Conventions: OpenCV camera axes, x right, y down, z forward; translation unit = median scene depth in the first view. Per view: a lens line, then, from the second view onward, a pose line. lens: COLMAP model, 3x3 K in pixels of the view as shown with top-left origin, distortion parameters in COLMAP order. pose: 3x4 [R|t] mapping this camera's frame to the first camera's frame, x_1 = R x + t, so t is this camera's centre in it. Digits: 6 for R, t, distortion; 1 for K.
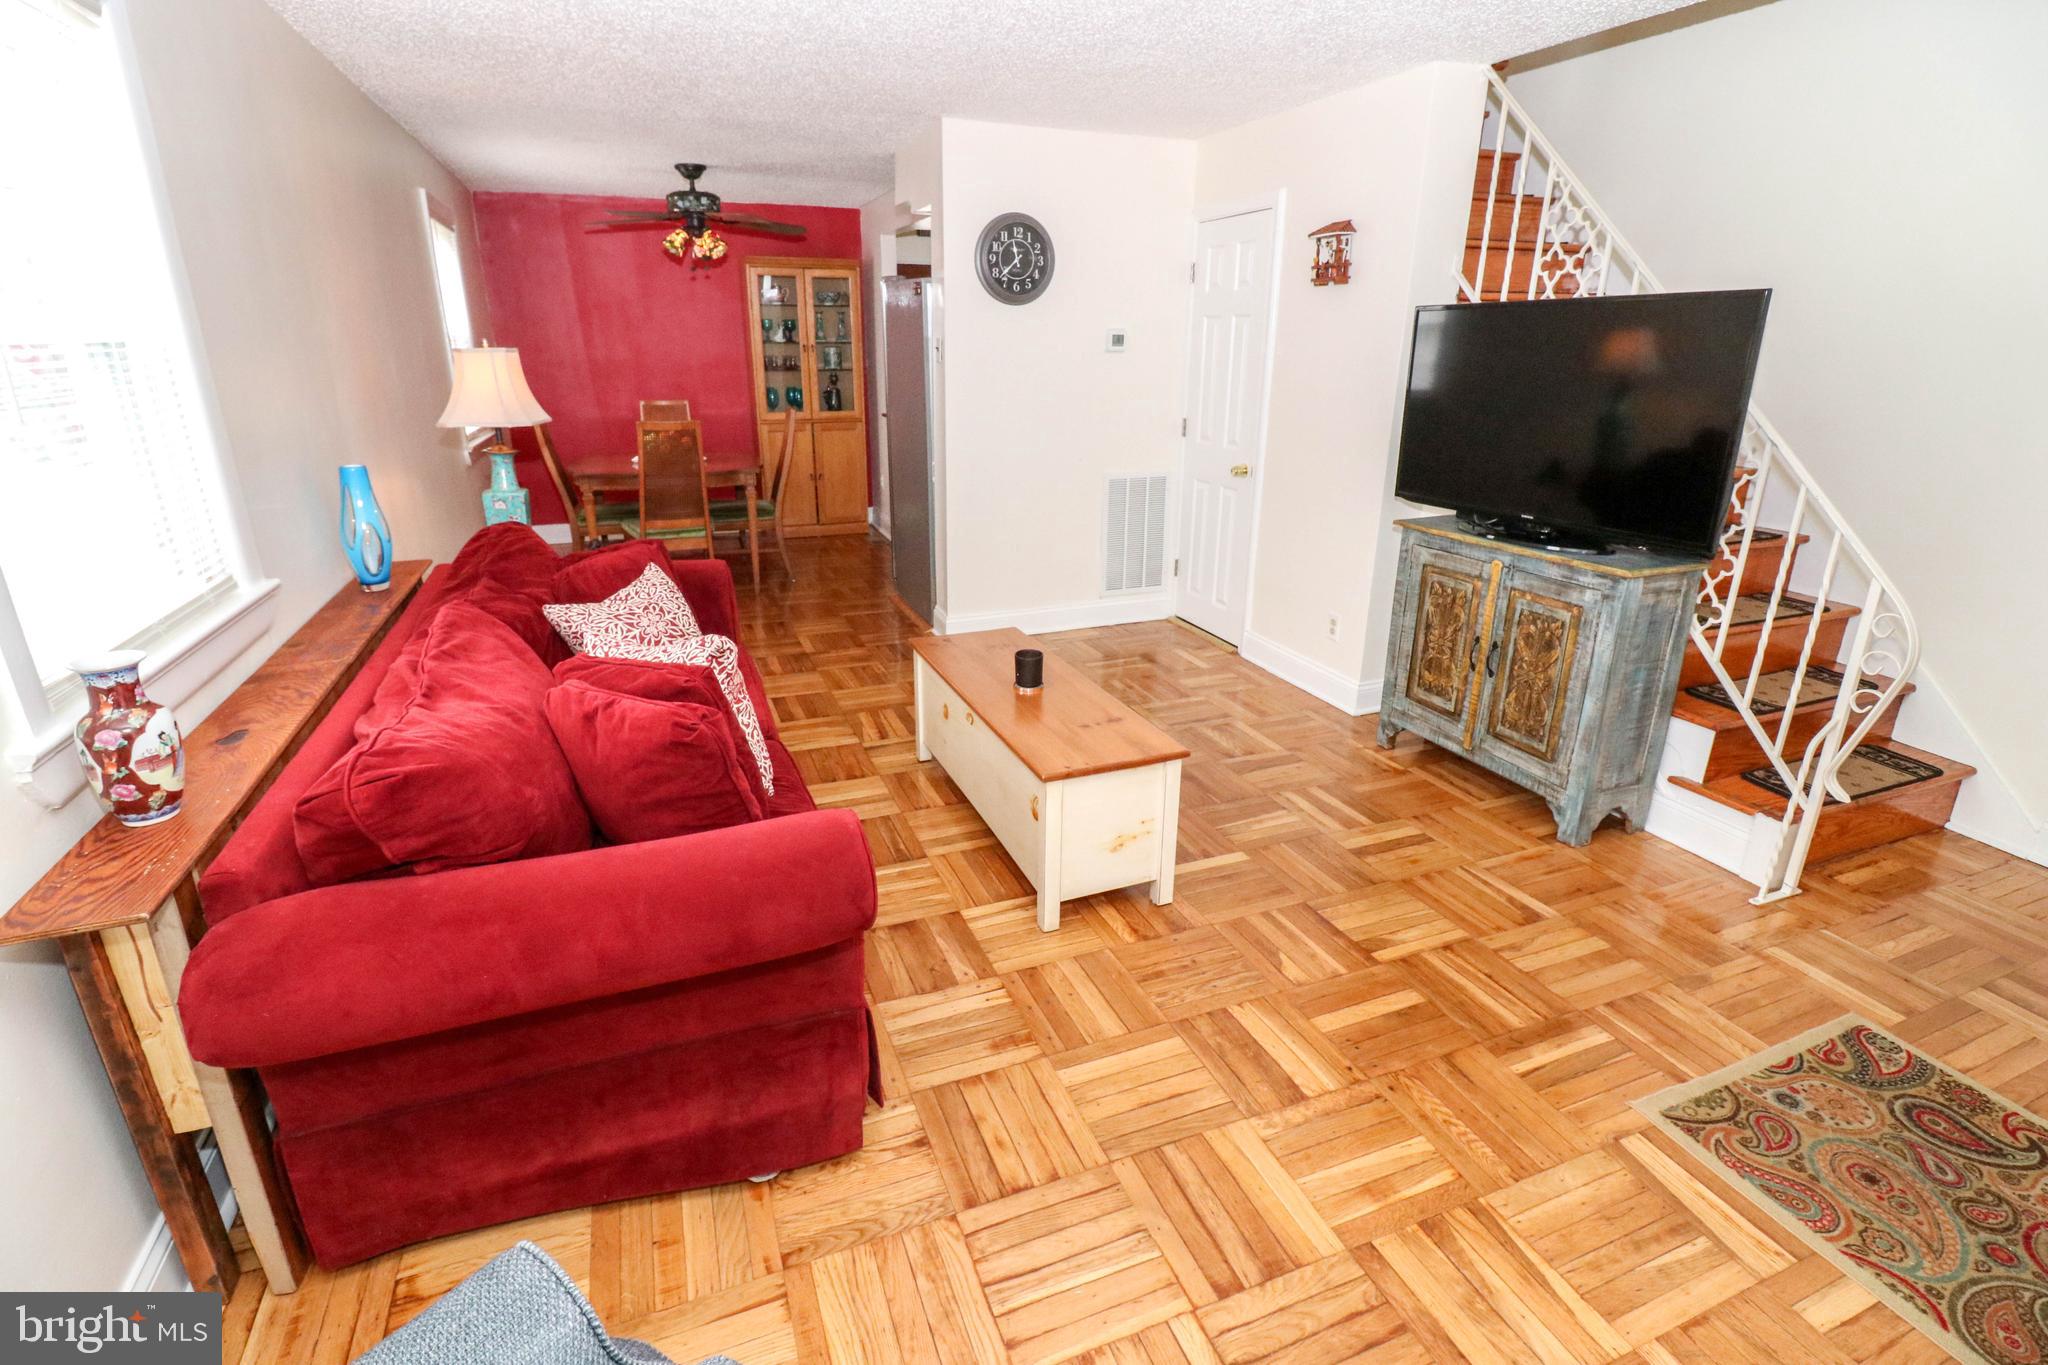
lens RADIAL K [[953.3, 0, 1014.4], [0, 953.3, 664.8], [0, 0, 1]] dist [-0.000246, -0.014358]
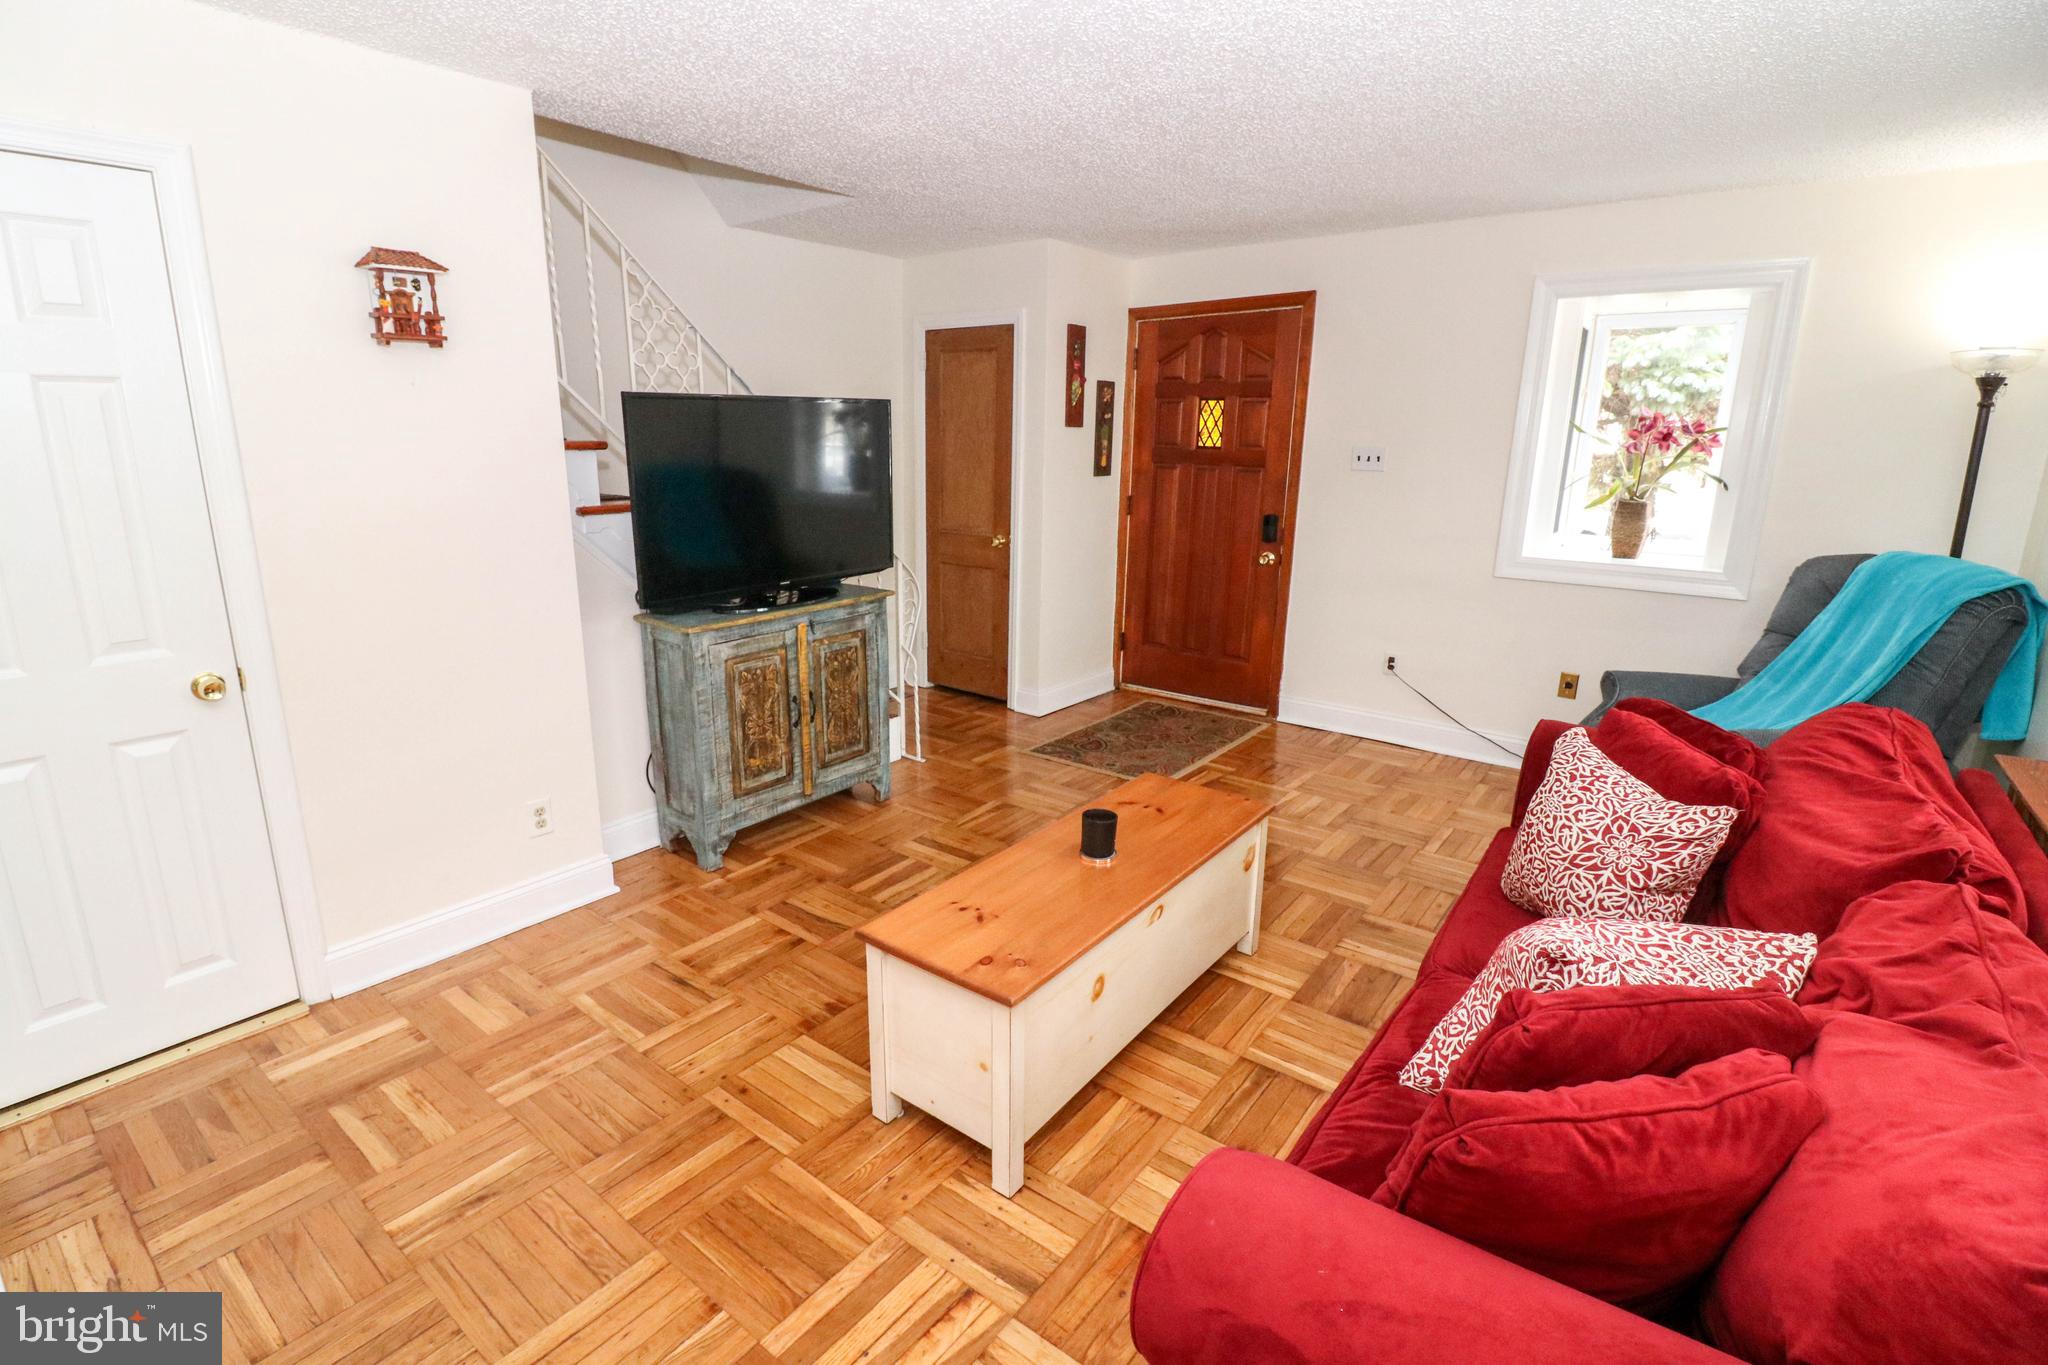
lens RADIAL K [[952.1, 0, 1012.6], [0, 952.1, 662.3], [0, 0, 1]] dist [-0.000662, -0.013694]
pose [[-0.512595, -0.212600, 0.831894, -0.530564], [0.262868, 0.883484, 0.387758, -0.413577], [-0.817402, 0.417442, -0.396984, 1.190775]]
